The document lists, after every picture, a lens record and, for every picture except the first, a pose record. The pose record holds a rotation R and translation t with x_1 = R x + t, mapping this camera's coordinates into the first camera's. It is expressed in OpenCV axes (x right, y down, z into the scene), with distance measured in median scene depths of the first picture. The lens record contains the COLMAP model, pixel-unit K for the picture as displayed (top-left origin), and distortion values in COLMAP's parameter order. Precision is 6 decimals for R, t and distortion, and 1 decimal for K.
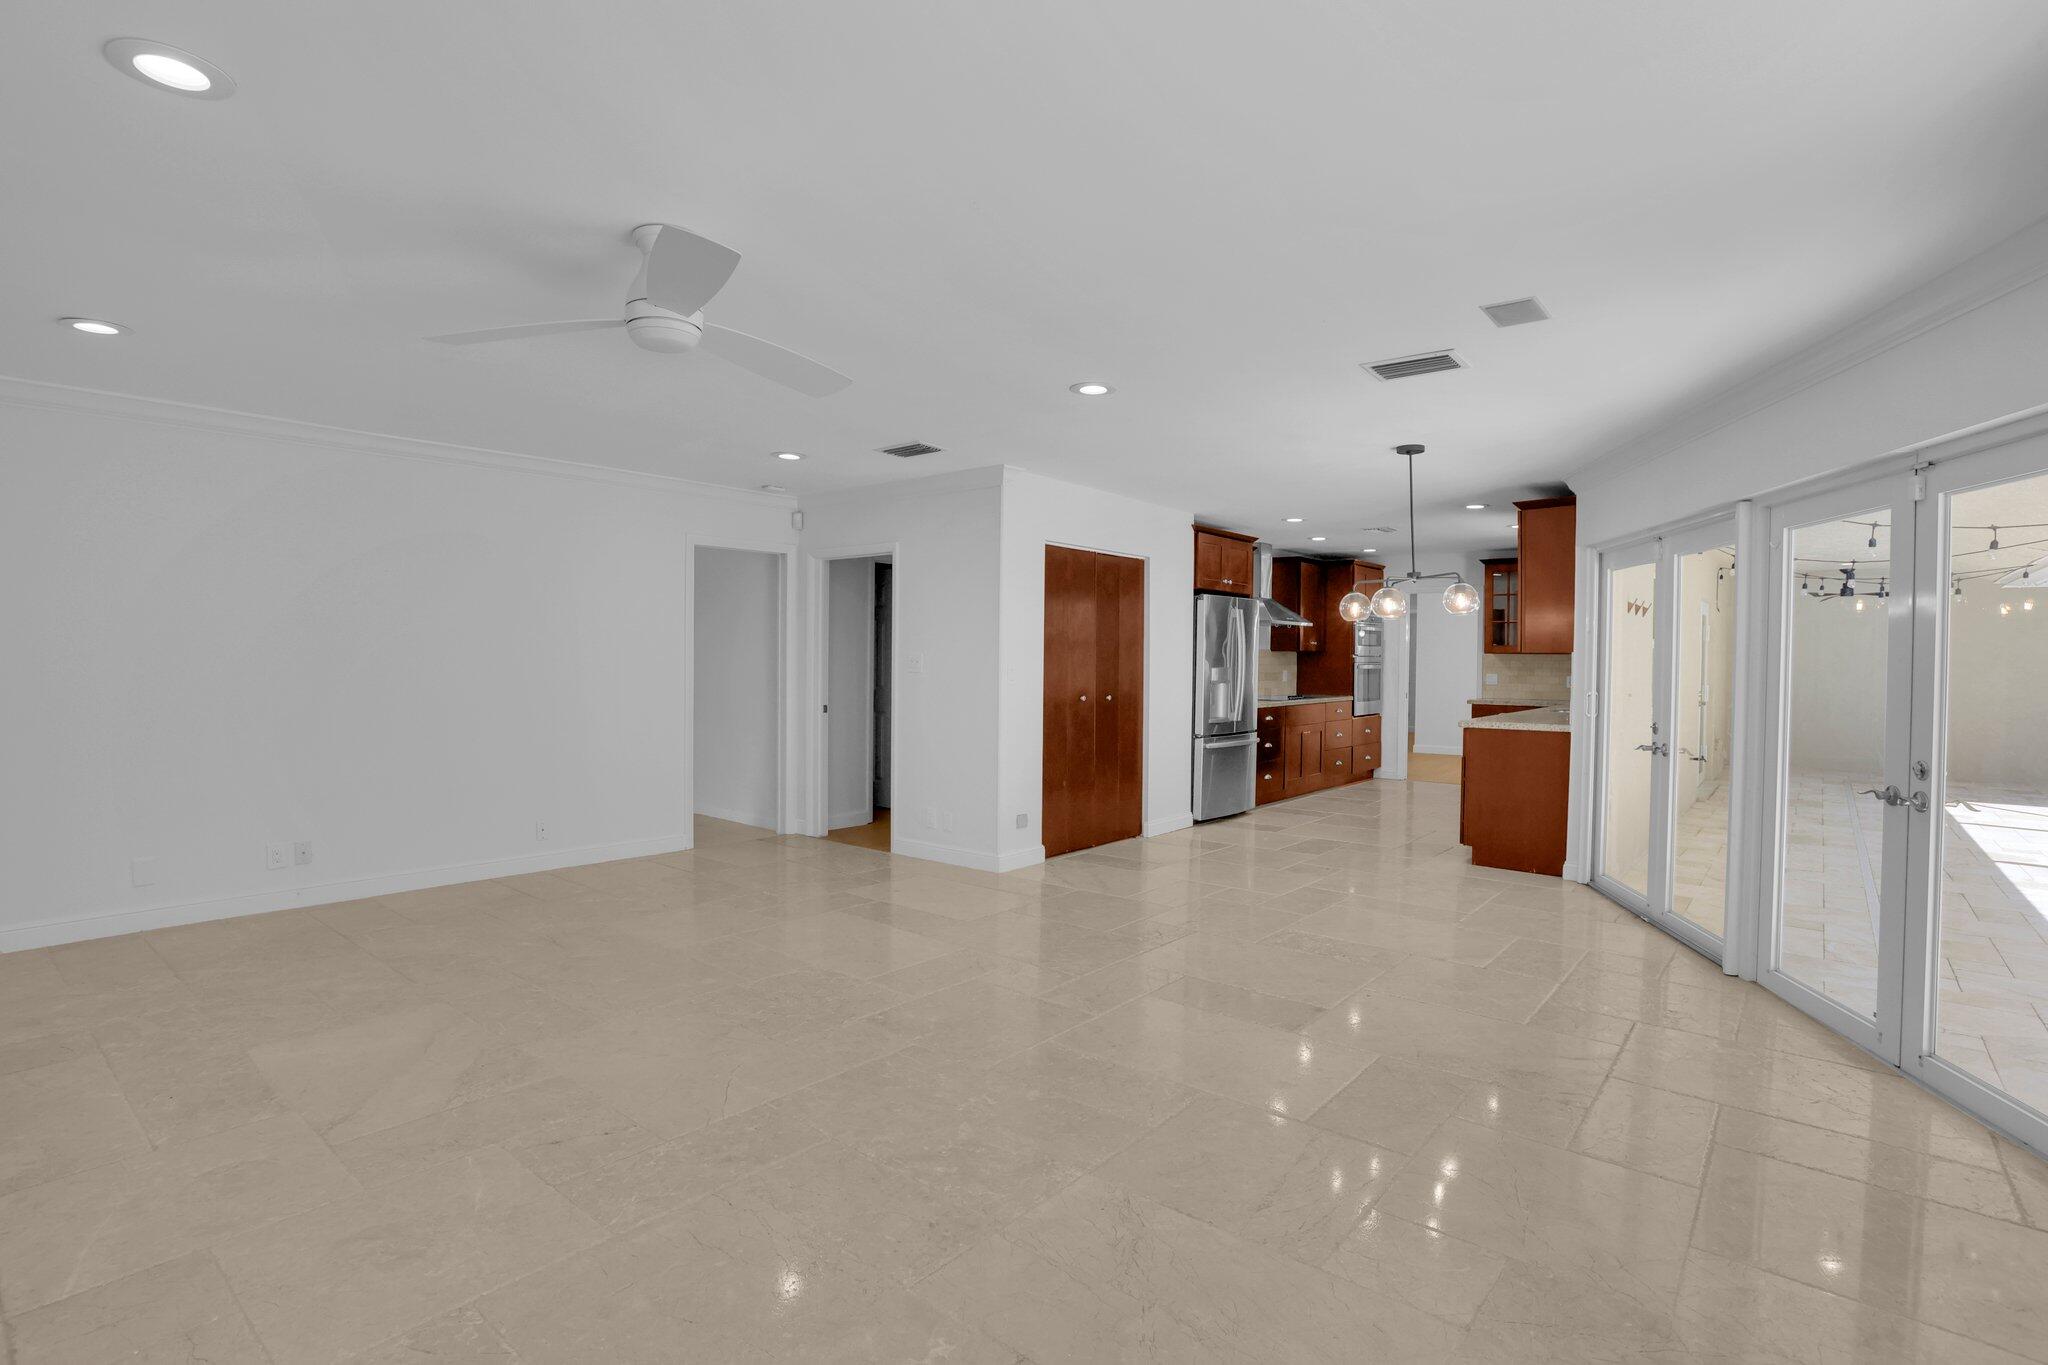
lens RADIAL K [[995.6, 0, 1028.0], [0, 995.6, 671.1], [0, 0, 1]] dist [-0.019556, 0.002276]
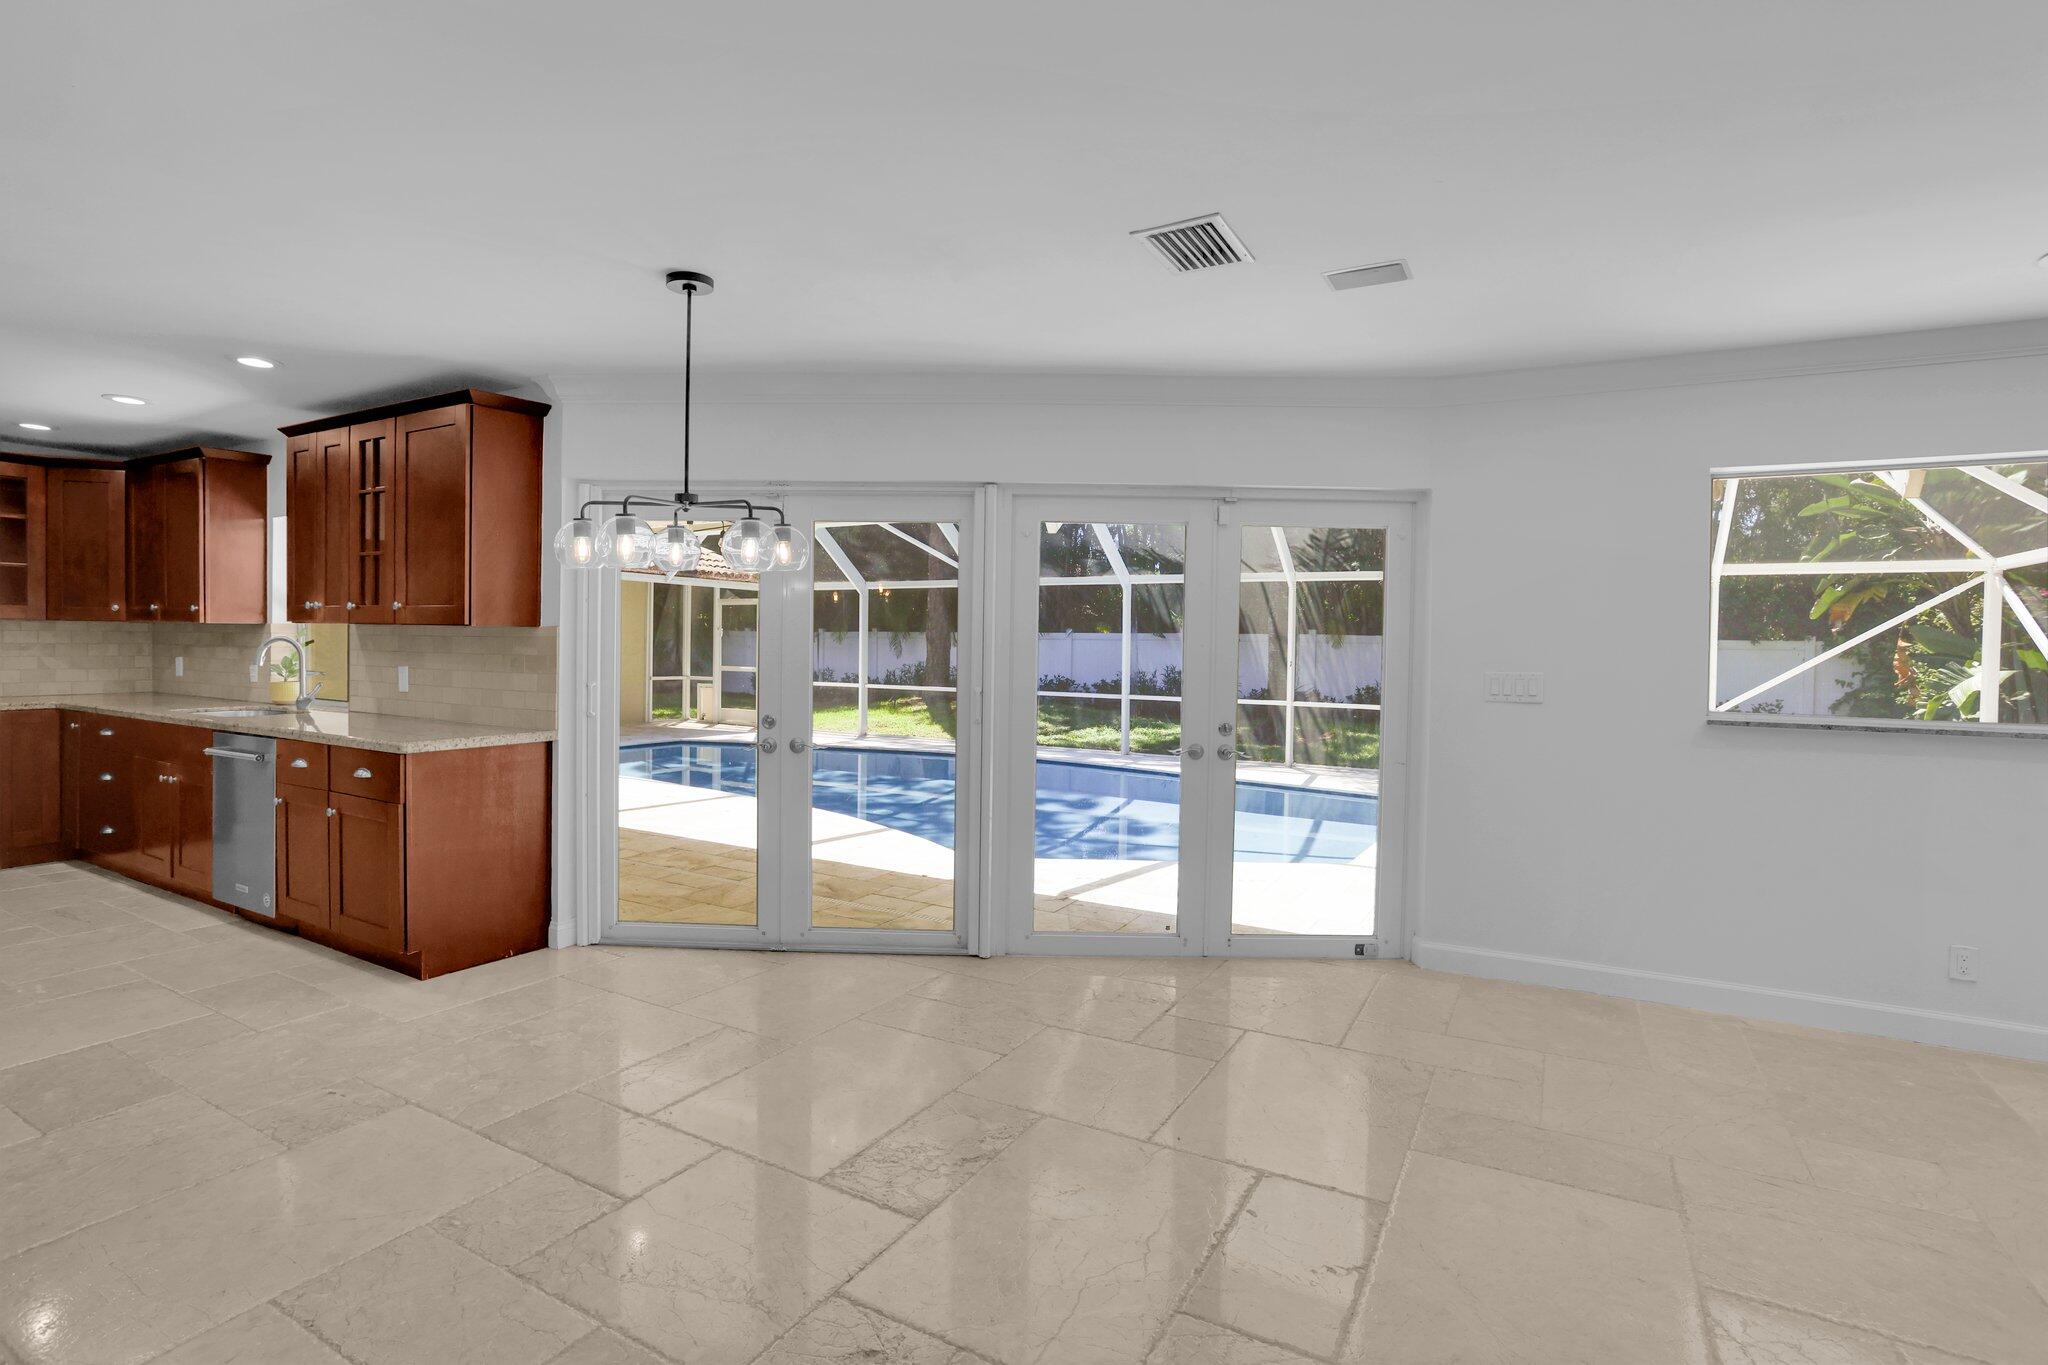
lens RADIAL K [[995.6, 0, 1024.1], [0, 995.6, 665.5], [0, 0, 1]] dist [-0.019556, 0.002276]
pose [[-0.178132, -0.035106, 0.983380, -0.116547], [-0.000880, 0.999369, 0.035518, -0.009769], [-0.984006, 0.005462, -0.178050, 0.470881]]
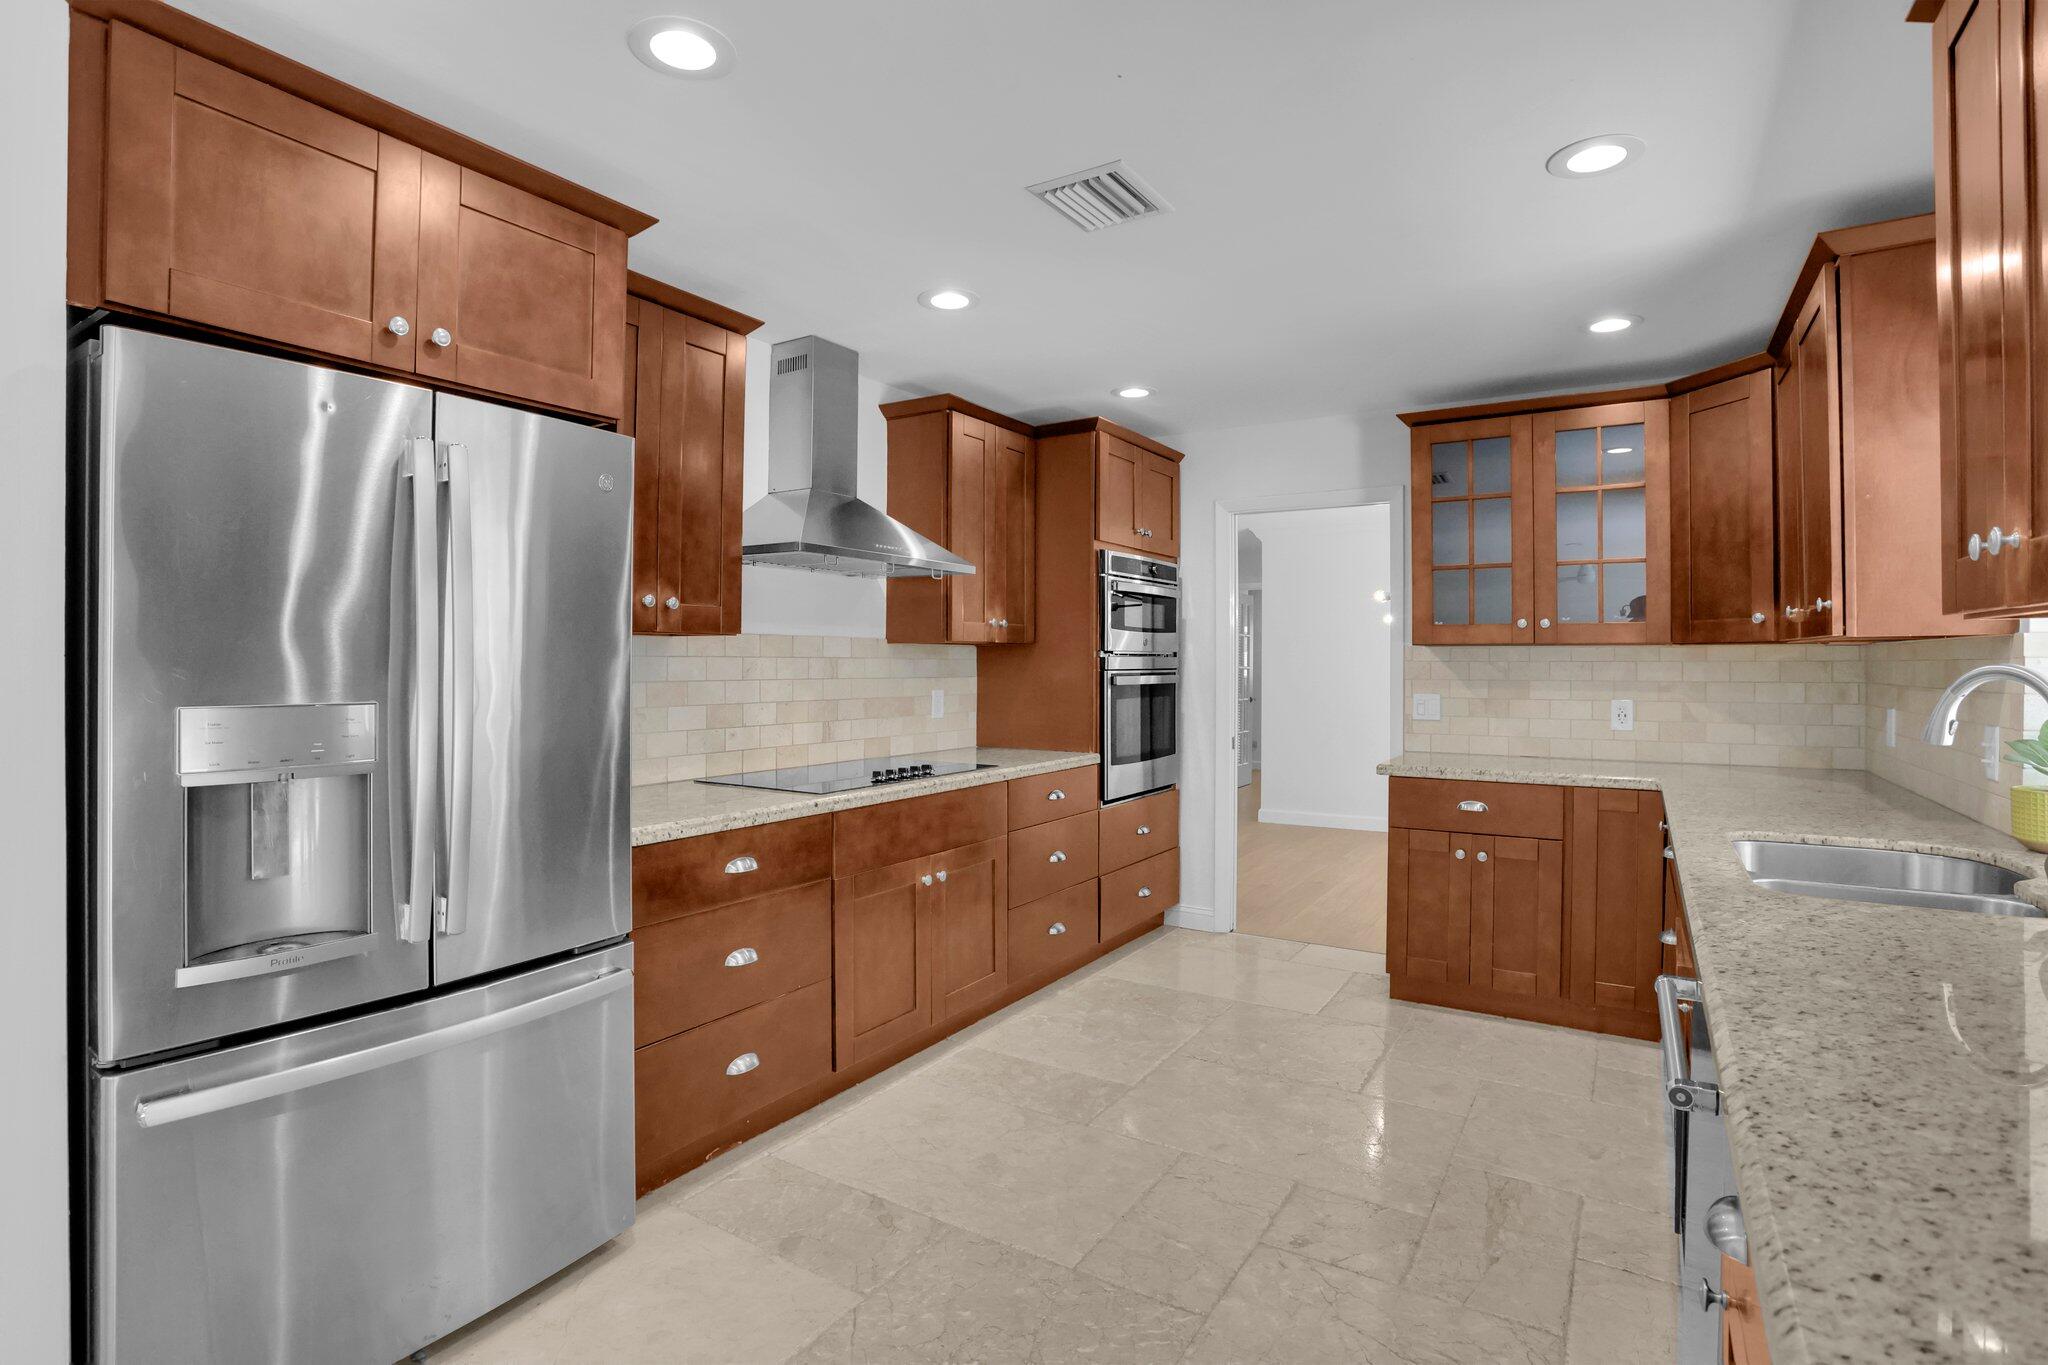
lens RADIAL K [[995.6, 0, 1023.1], [0, 995.6, 665.4], [0, 0, 1]] dist [-0.019556, 0.002276]
pose [[0.992383, -0.010794, 0.122718, 0.244836], [0.012254, 0.999863, -0.011154, -0.006747], [-0.122581, 0.012572, 0.992379, 0.596595]]
